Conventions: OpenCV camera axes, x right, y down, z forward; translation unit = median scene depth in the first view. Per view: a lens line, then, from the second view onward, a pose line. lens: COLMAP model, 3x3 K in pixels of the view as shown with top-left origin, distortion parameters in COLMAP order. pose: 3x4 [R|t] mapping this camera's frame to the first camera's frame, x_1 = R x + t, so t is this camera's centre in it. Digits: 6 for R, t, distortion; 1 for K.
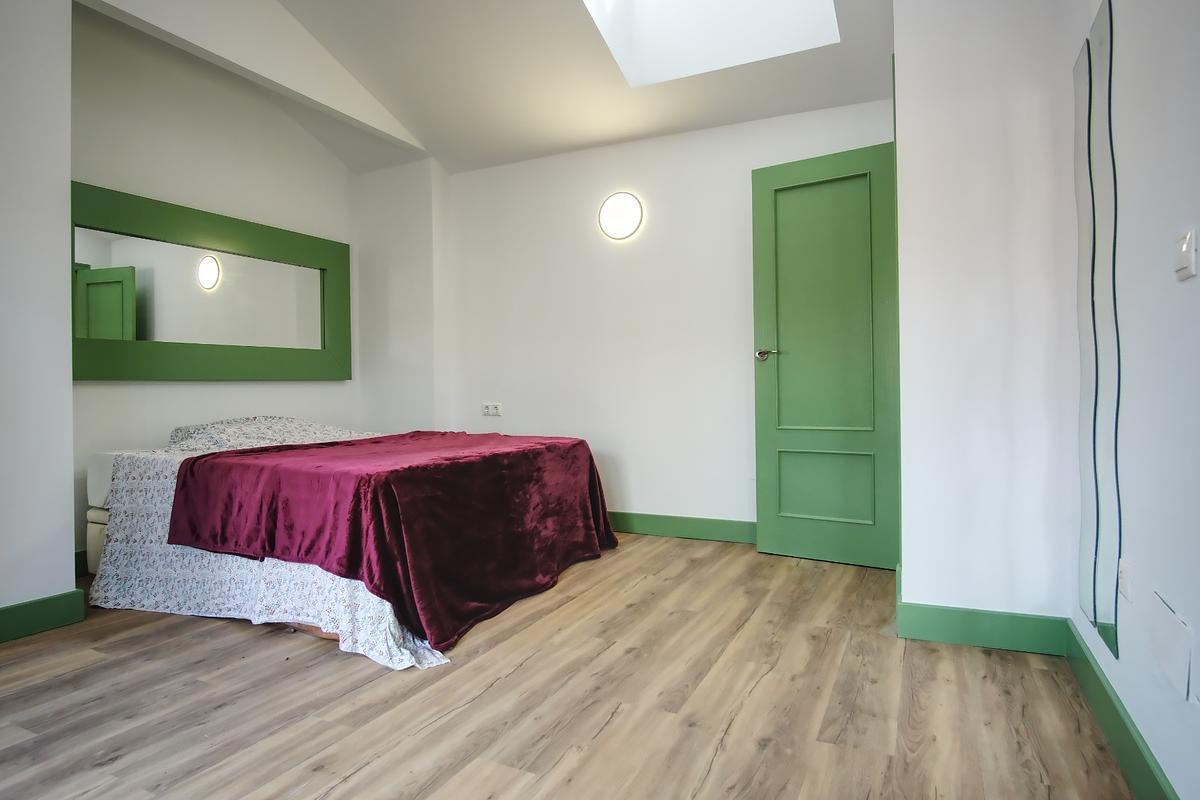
lens RADIAL K [[683.8, 0, 612.8], [0, 683.8, 391.5], [0, 0, 1]] dist [-0.032146, 0.003476]
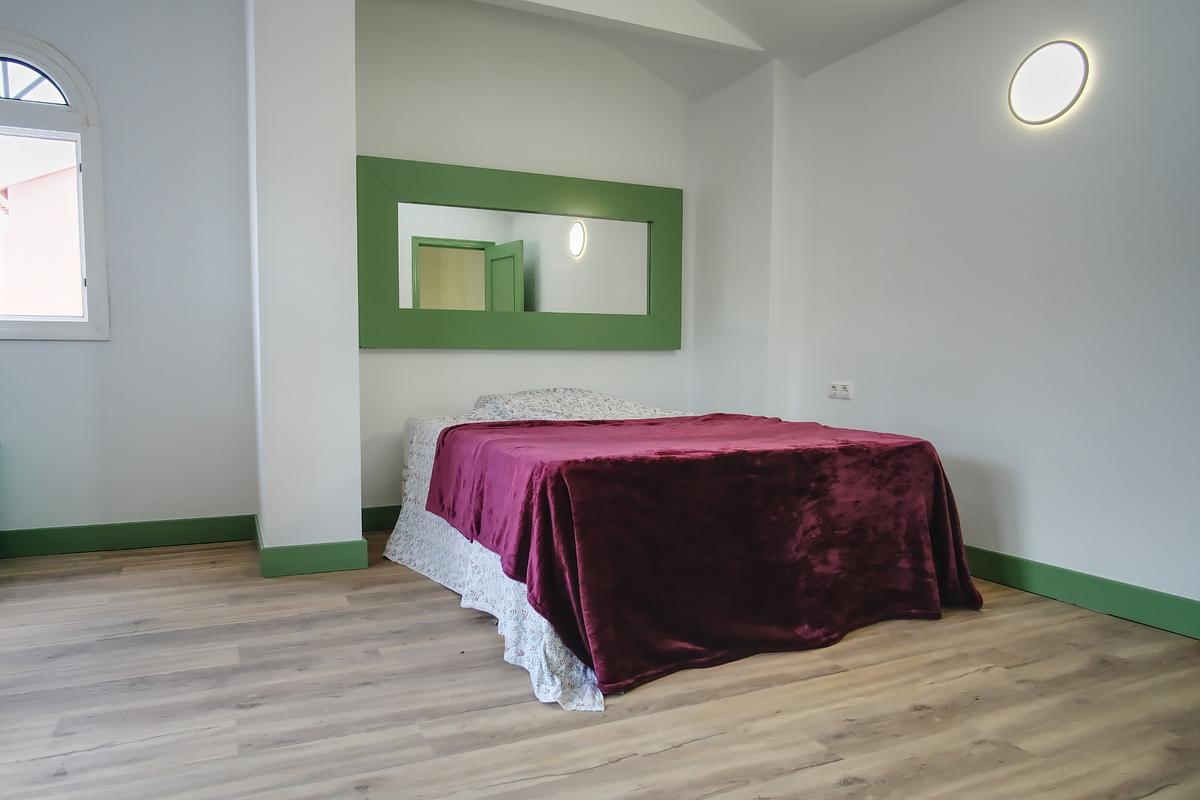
lens RADIAL K [[743.1, 0, 606.0], [0, 743.1, 437.7], [0, 0, 1]] dist [-0.032464, 0.003887]
pose [[0.745222, 0.080787, -0.661905, 0.274376], [-0.016400, 0.994554, 0.102923, -0.002244], [0.666615, -0.065845, 0.742488, 0.355146]]
